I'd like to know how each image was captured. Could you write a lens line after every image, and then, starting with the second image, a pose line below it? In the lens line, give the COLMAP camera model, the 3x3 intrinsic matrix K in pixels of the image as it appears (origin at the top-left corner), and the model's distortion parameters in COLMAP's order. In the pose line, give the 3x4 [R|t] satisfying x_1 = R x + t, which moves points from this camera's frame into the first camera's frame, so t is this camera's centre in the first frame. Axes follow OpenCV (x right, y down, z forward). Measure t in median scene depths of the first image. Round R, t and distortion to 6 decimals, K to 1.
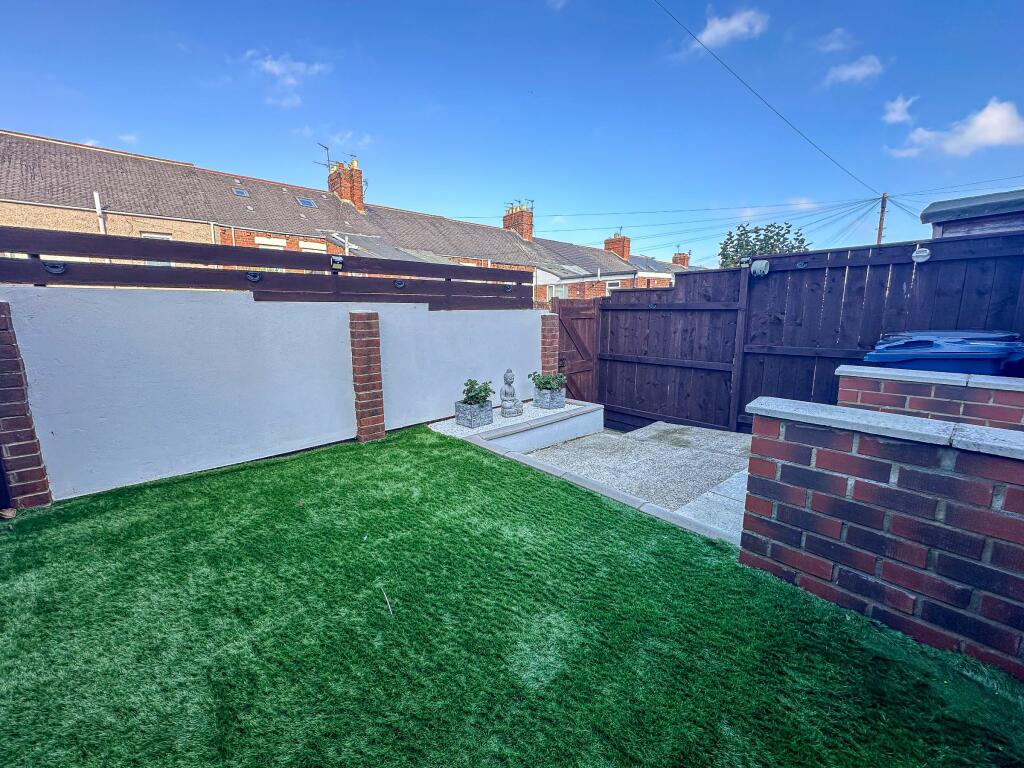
lens RADIAL K [[413.9, 0, 510.3], [0, 413.9, 384.3], [0, 0, 1]] dist [-0.003692, 0.000746]
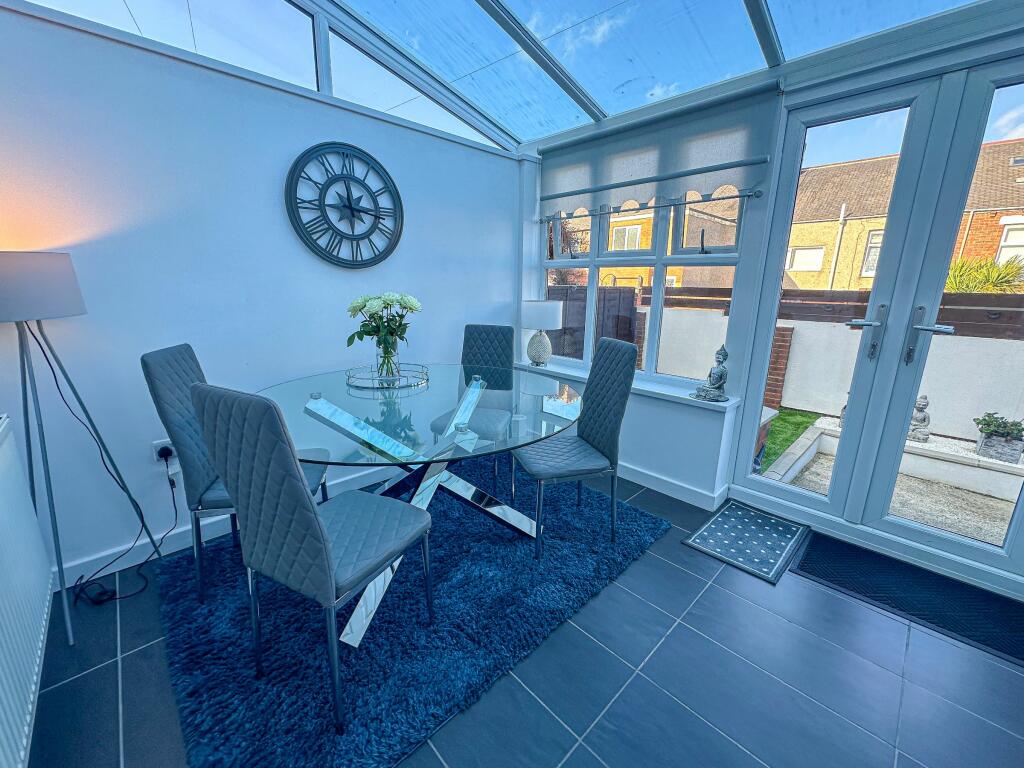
lens RADIAL K [[413.9, 0, 510.3], [0, 413.9, 384.3], [0, 0, 1]] dist [-0.003692, 0.000746]
pose [[0.042825, 0.242818, -0.969126, 1.158029], [-0.186326, 0.954939, 0.231030, -0.132850], [0.981554, 0.170679, 0.086138, -0.102223]]
